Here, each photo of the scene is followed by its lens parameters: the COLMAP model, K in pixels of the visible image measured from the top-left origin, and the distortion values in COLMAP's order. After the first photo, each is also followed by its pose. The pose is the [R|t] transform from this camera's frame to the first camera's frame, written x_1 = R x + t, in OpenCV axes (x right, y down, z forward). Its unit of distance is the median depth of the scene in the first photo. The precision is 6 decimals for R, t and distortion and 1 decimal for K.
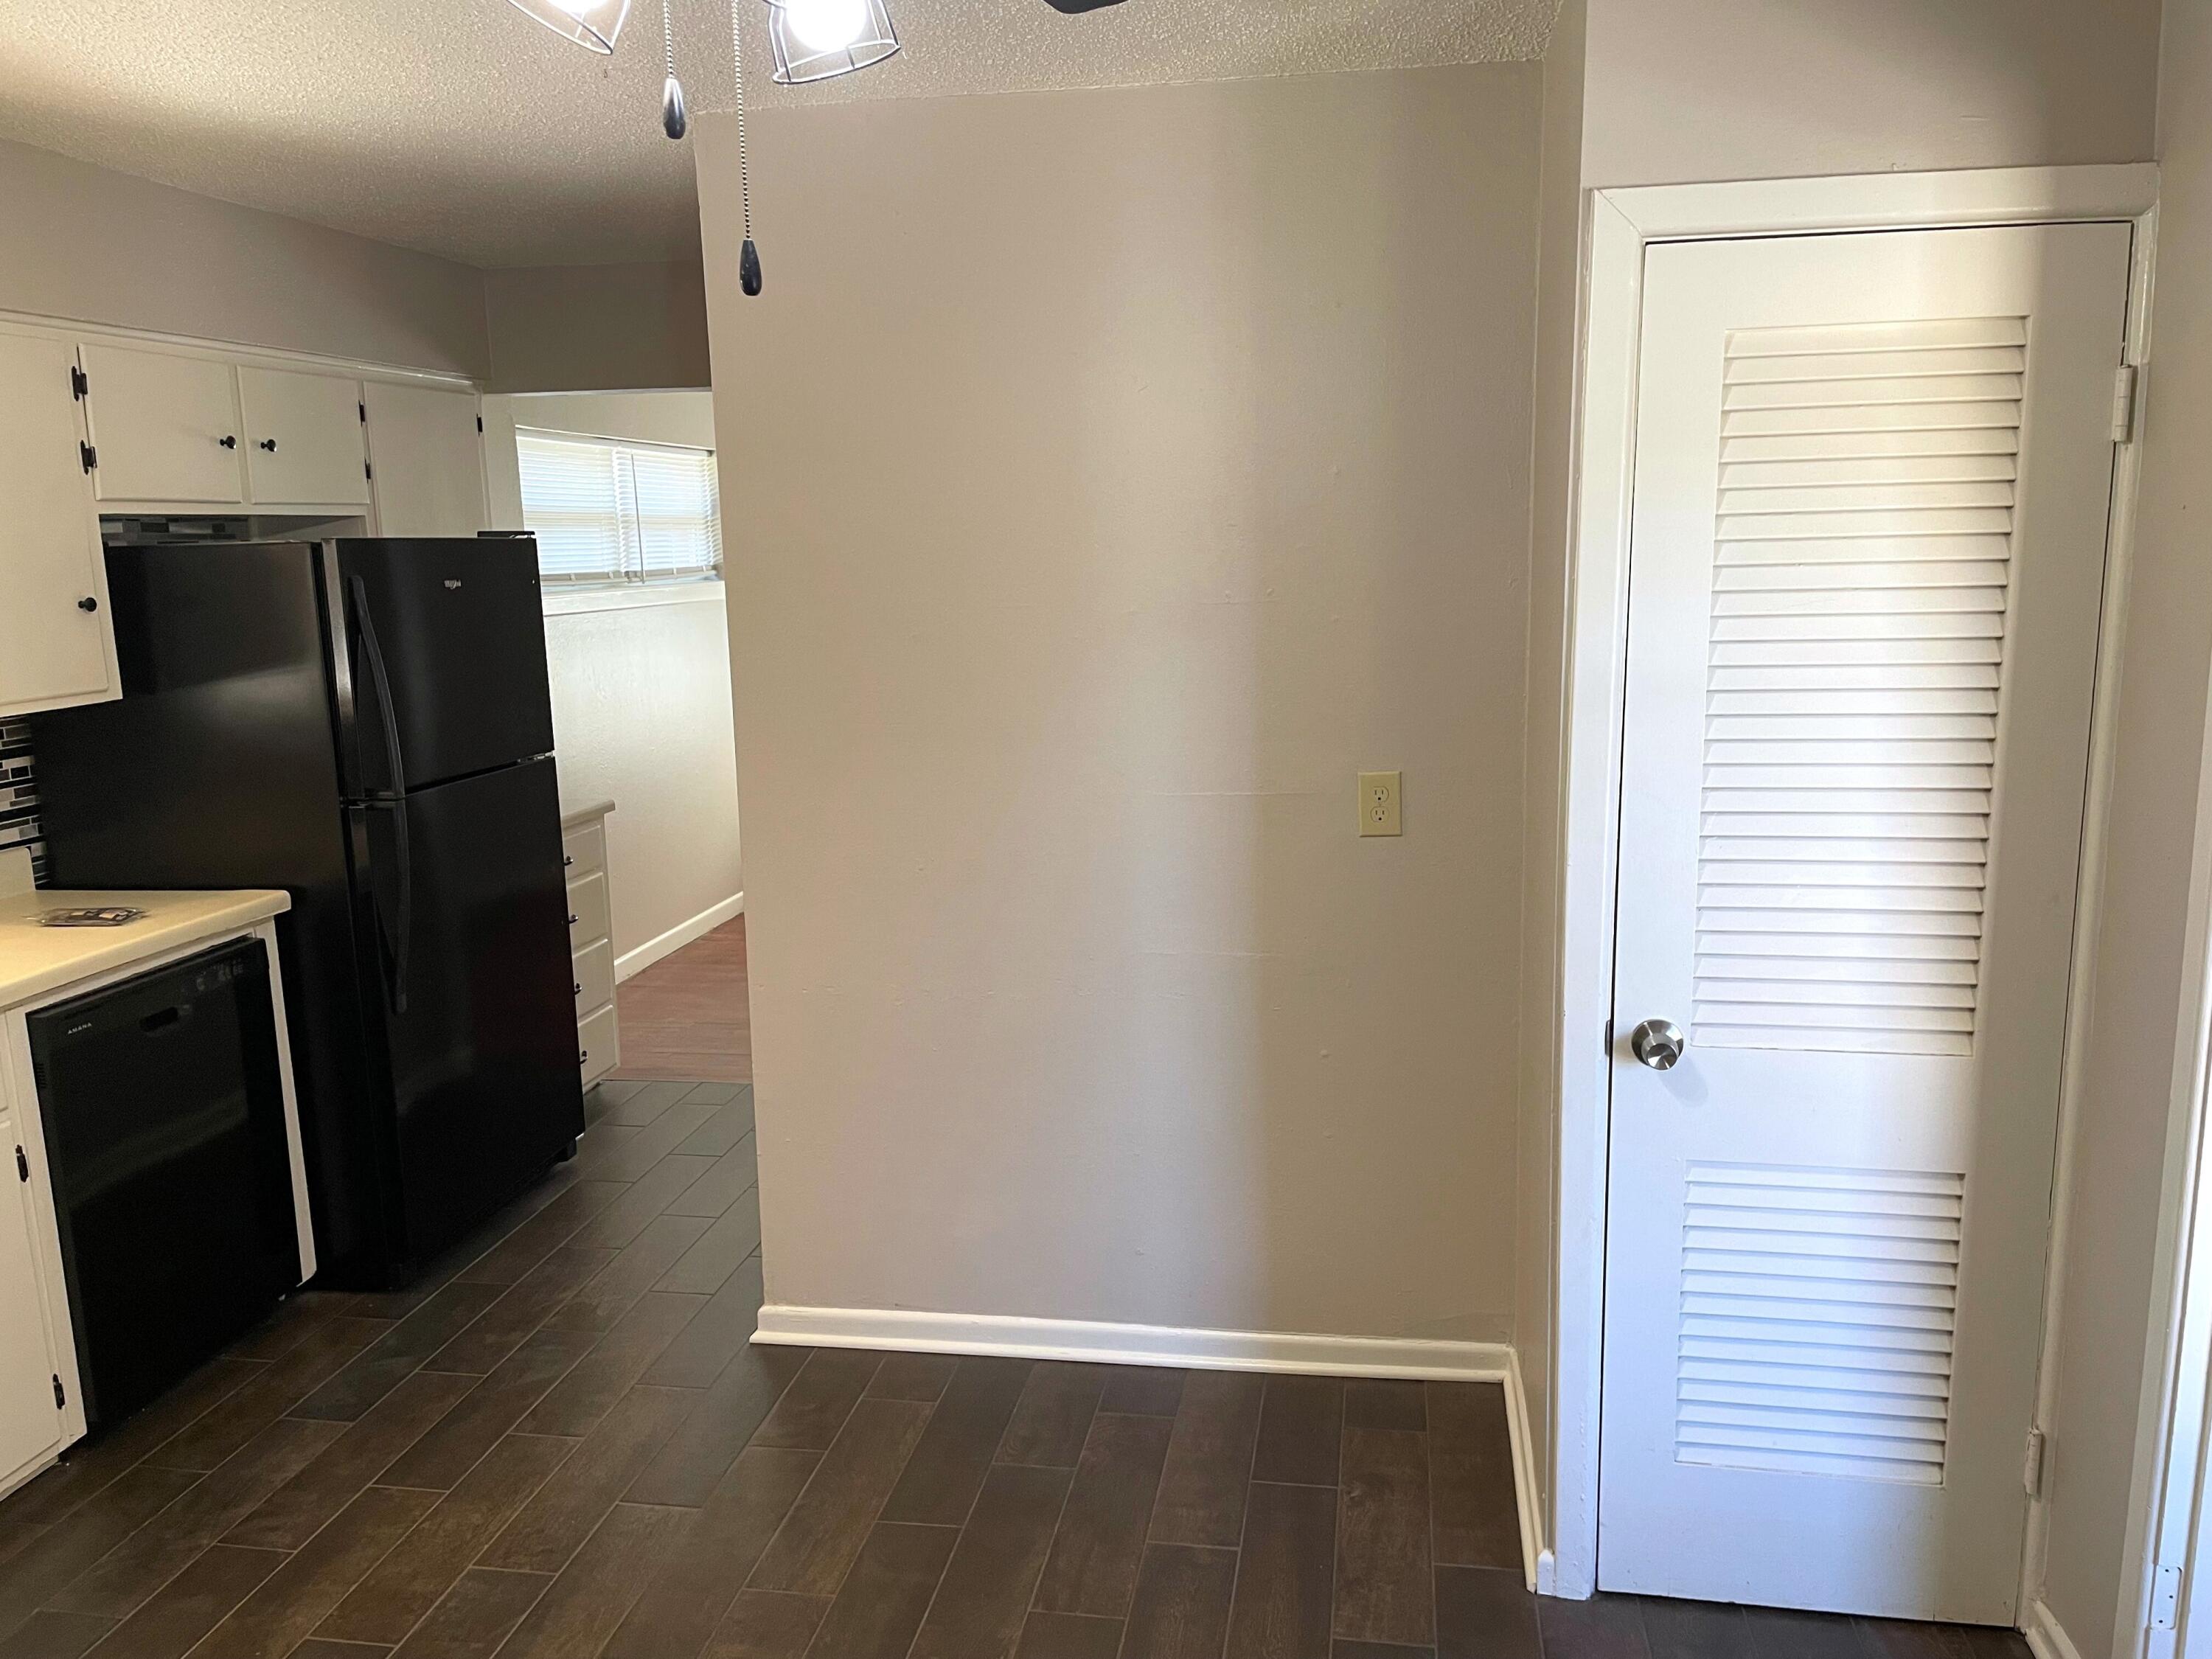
lens RADIAL K [[1662.7, 0, 1099.9], [0, 1662.7, 835.8], [0, 0, 1]] dist [0.050267, -0.055682]
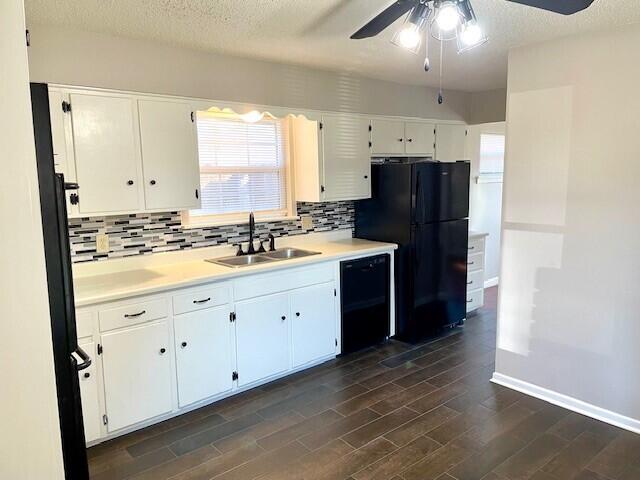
lens RADIAL K [[481.1, 0, 323.4], [0, 481.1, 238.8], [0, 0, 1]] dist [0.050267, -0.055682]
pose [[0.752989, 0.103590, -0.649829, 0.171448], [-0.117316, 0.992844, 0.022330, 0.013864], [0.647491, 0.059422, 0.759753, -0.058284]]
